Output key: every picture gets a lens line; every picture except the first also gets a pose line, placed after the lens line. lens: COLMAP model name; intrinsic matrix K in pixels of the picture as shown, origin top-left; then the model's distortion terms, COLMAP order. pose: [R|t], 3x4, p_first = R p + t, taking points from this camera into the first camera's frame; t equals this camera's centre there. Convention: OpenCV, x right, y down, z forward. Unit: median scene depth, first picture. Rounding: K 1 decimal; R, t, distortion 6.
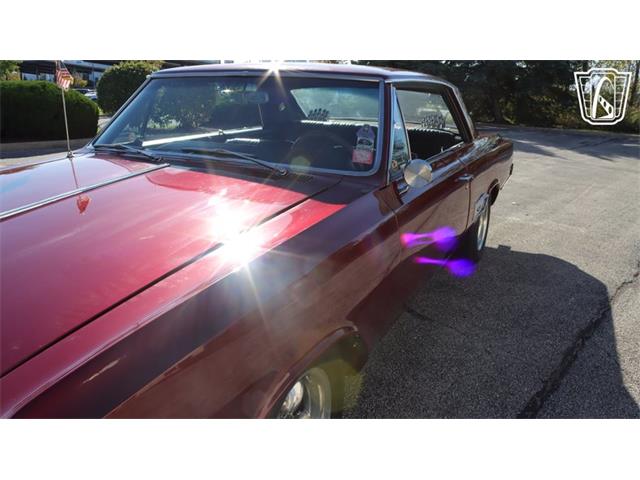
lens RADIAL K [[669.1, 0, 320.0], [0, 669.1, 240.0], [0, 0, 1]] dist [-0.092724, 0.014229]
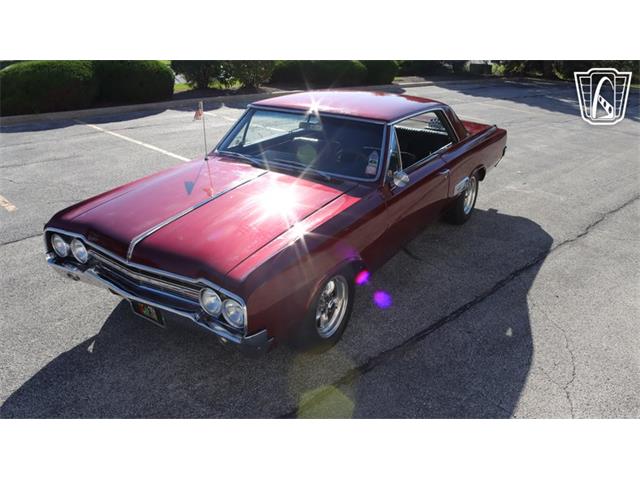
lens RADIAL K [[669.1, 0, 320.0], [0, 669.1, 240.0], [0, 0, 1]] dist [-0.092724, 0.014229]
pose [[0.996857, 0.033769, -0.071660, 0.036547], [-0.027656, 0.996028, 0.084636, -0.049859], [0.074234, -0.082389, 0.993832, -0.541438]]
